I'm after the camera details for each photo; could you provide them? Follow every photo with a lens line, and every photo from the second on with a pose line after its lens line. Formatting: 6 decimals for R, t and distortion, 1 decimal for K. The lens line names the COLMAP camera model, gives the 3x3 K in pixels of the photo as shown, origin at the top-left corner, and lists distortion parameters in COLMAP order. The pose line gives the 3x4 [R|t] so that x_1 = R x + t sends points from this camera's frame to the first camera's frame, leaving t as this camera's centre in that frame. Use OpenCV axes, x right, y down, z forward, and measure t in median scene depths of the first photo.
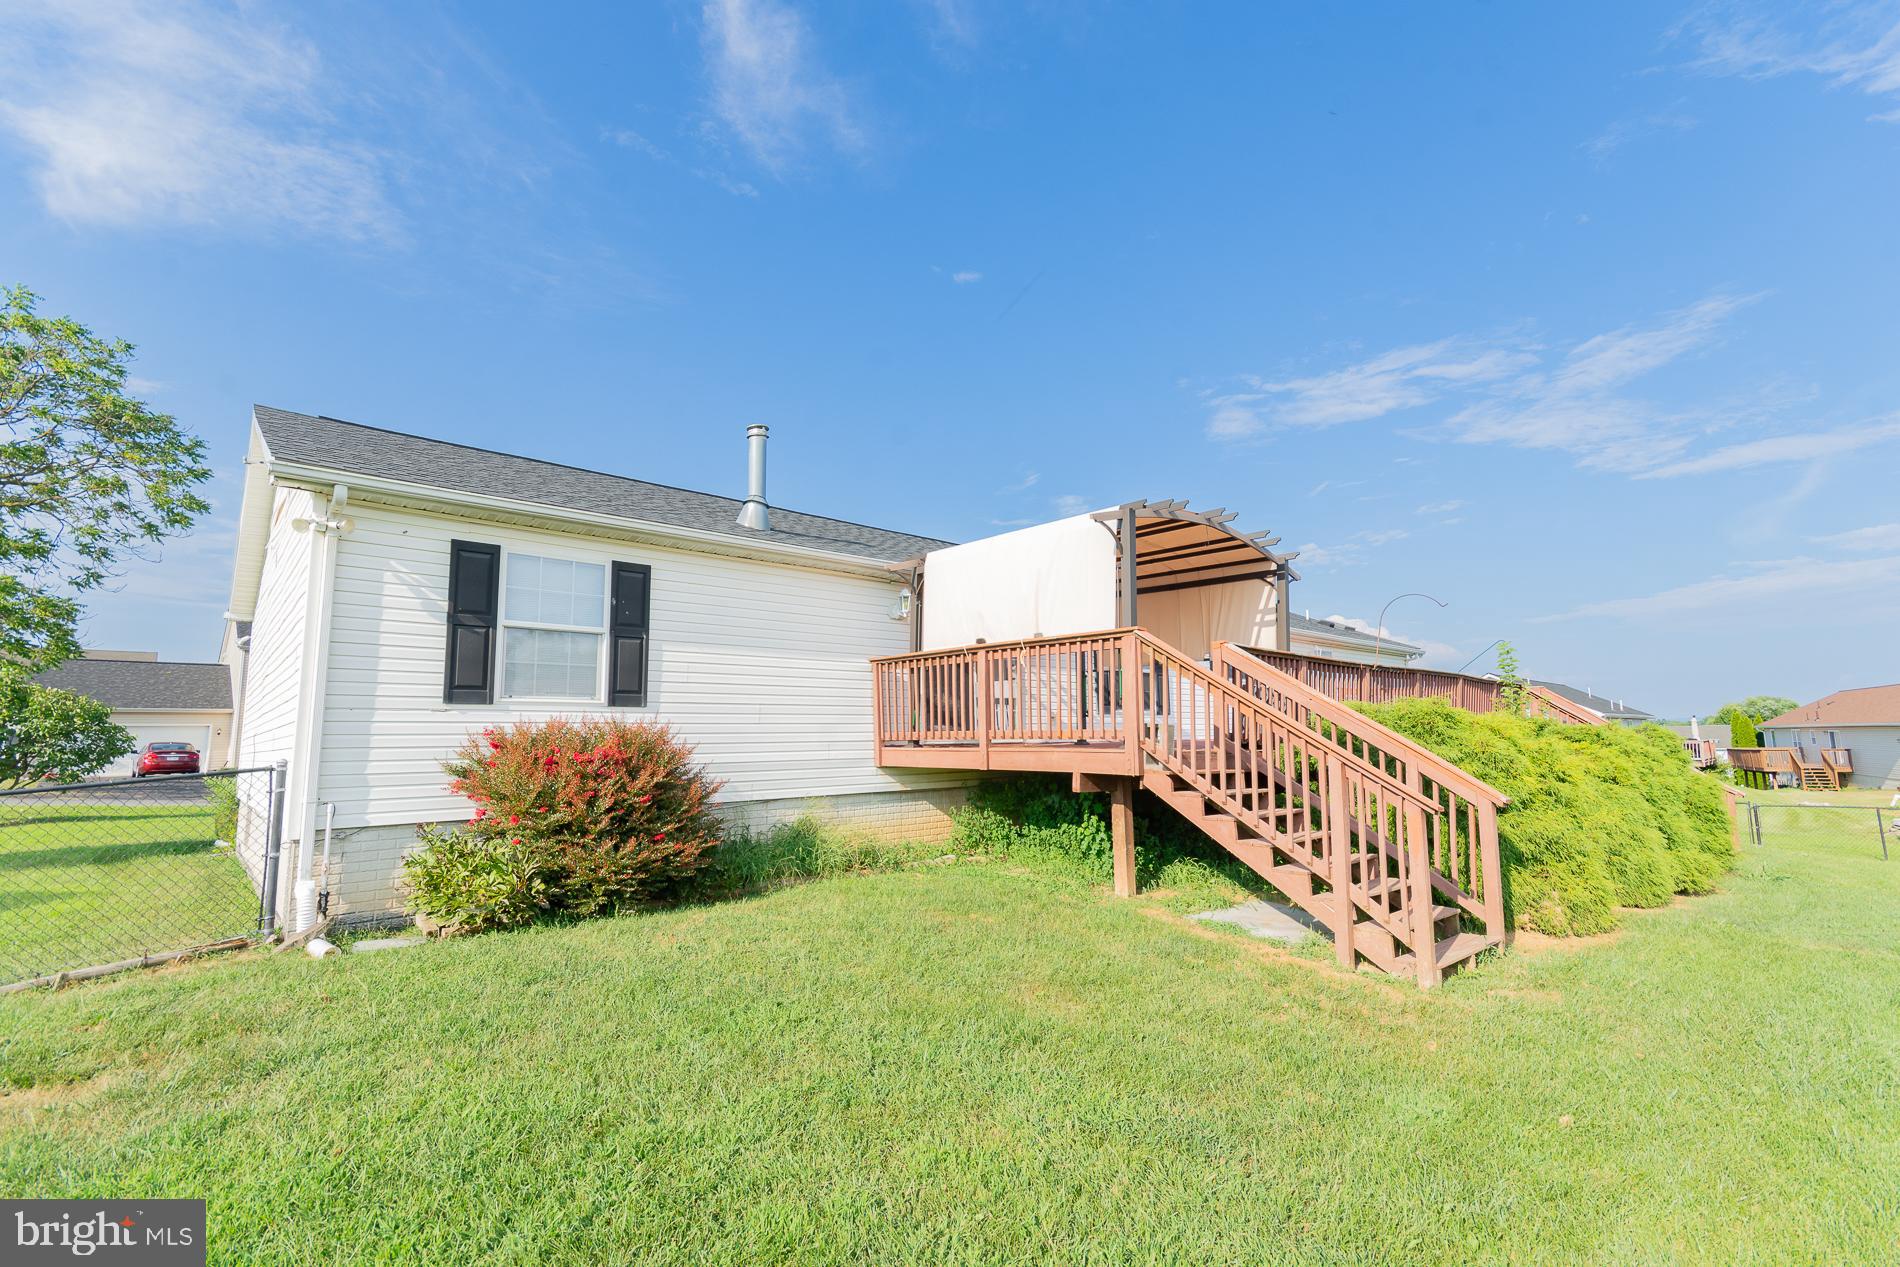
lens RADIAL K [[837.4, 0, 967.1], [0, 837.4, 637.3], [0, 0, 1]] dist [0.000949, 0.000256]
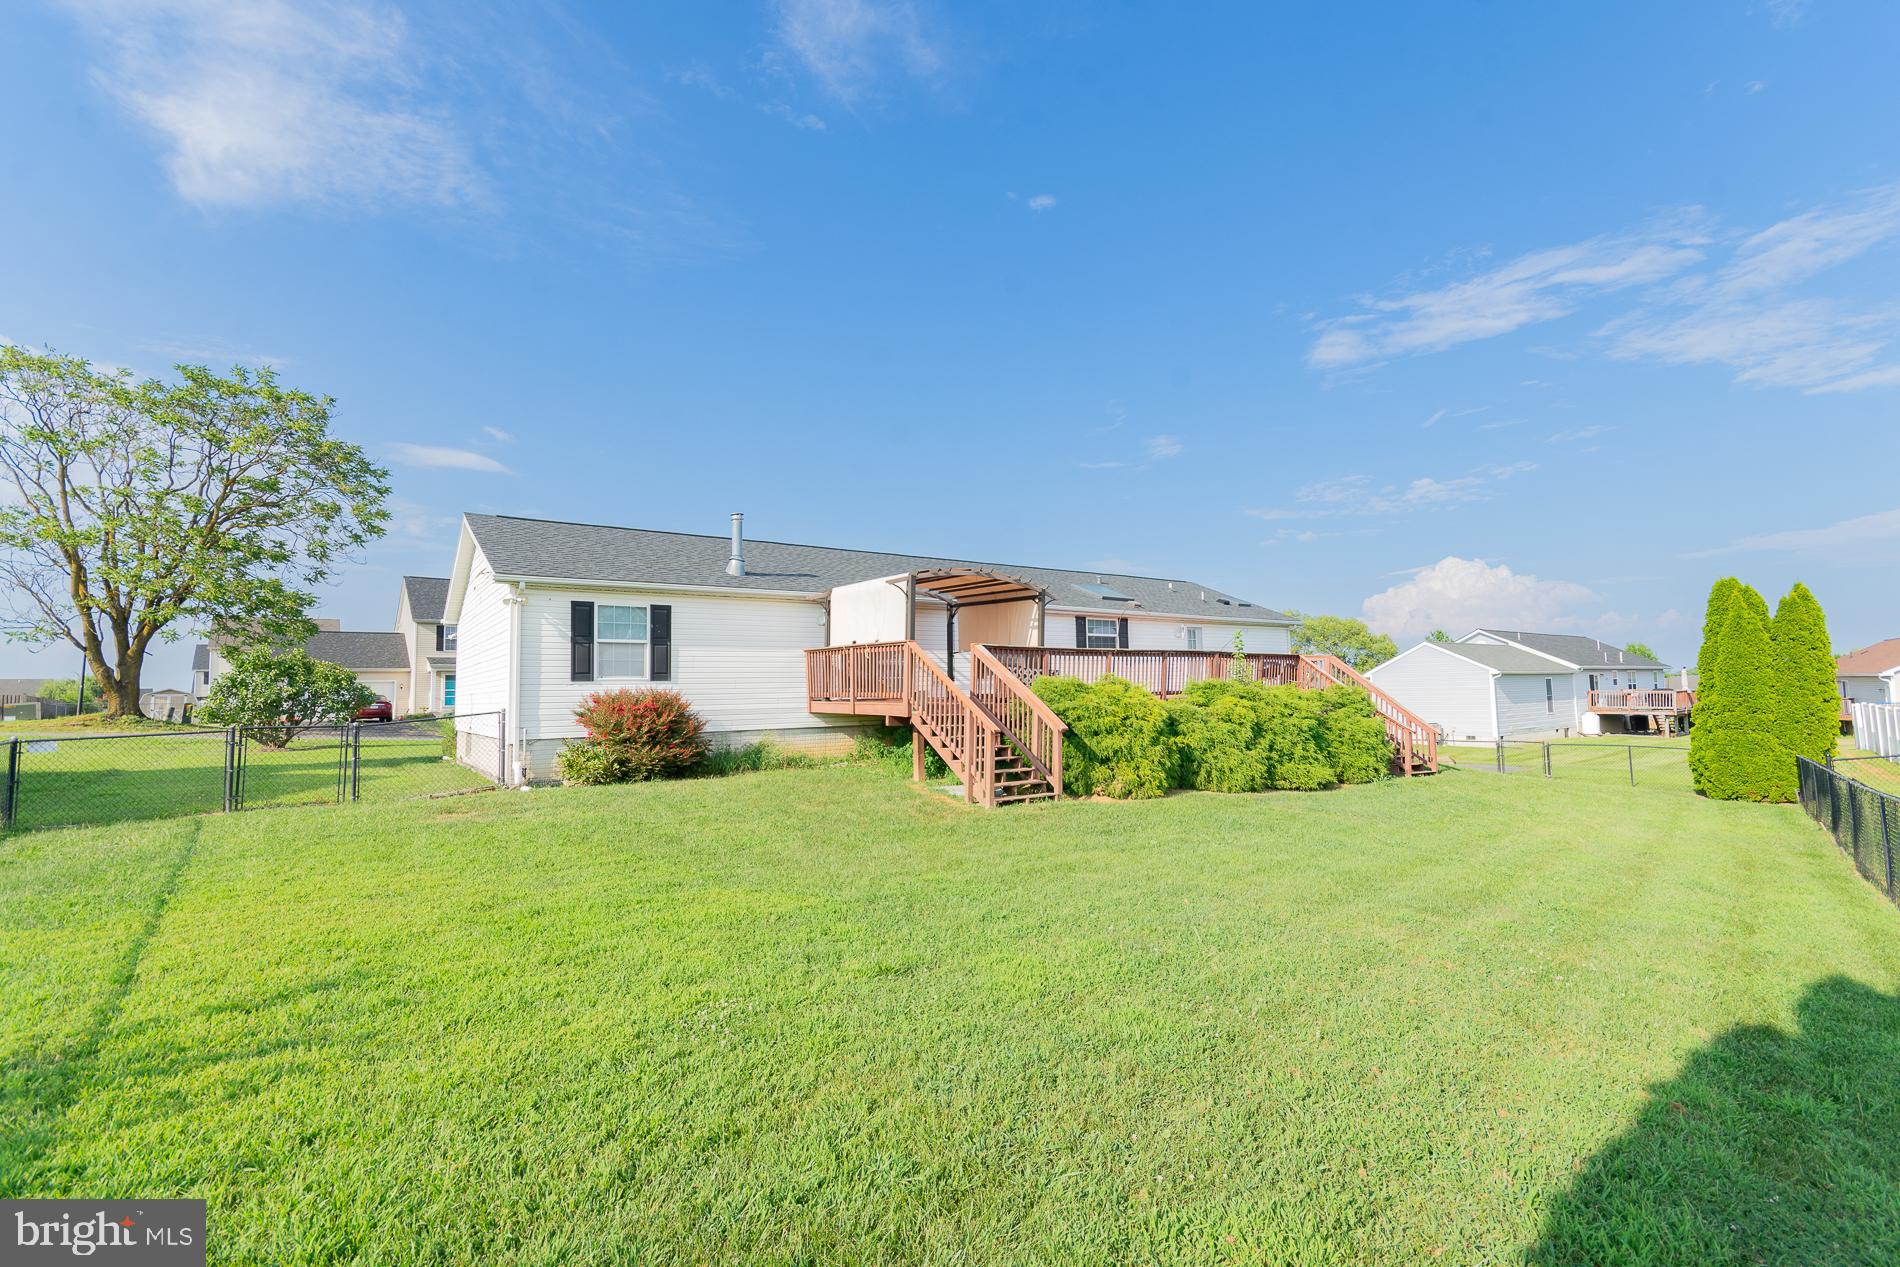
lens RADIAL K [[867.9, 0, 950.0], [0, 867.9, 633.5], [0, 0, 1]] dist [0.021794, -0.000217]
pose [[0.990499, -0.009675, -0.137182, 0.167061], [0.017783, 0.998158, 0.058002, -0.041104], [0.136368, -0.059890, 0.988846, -0.277517]]
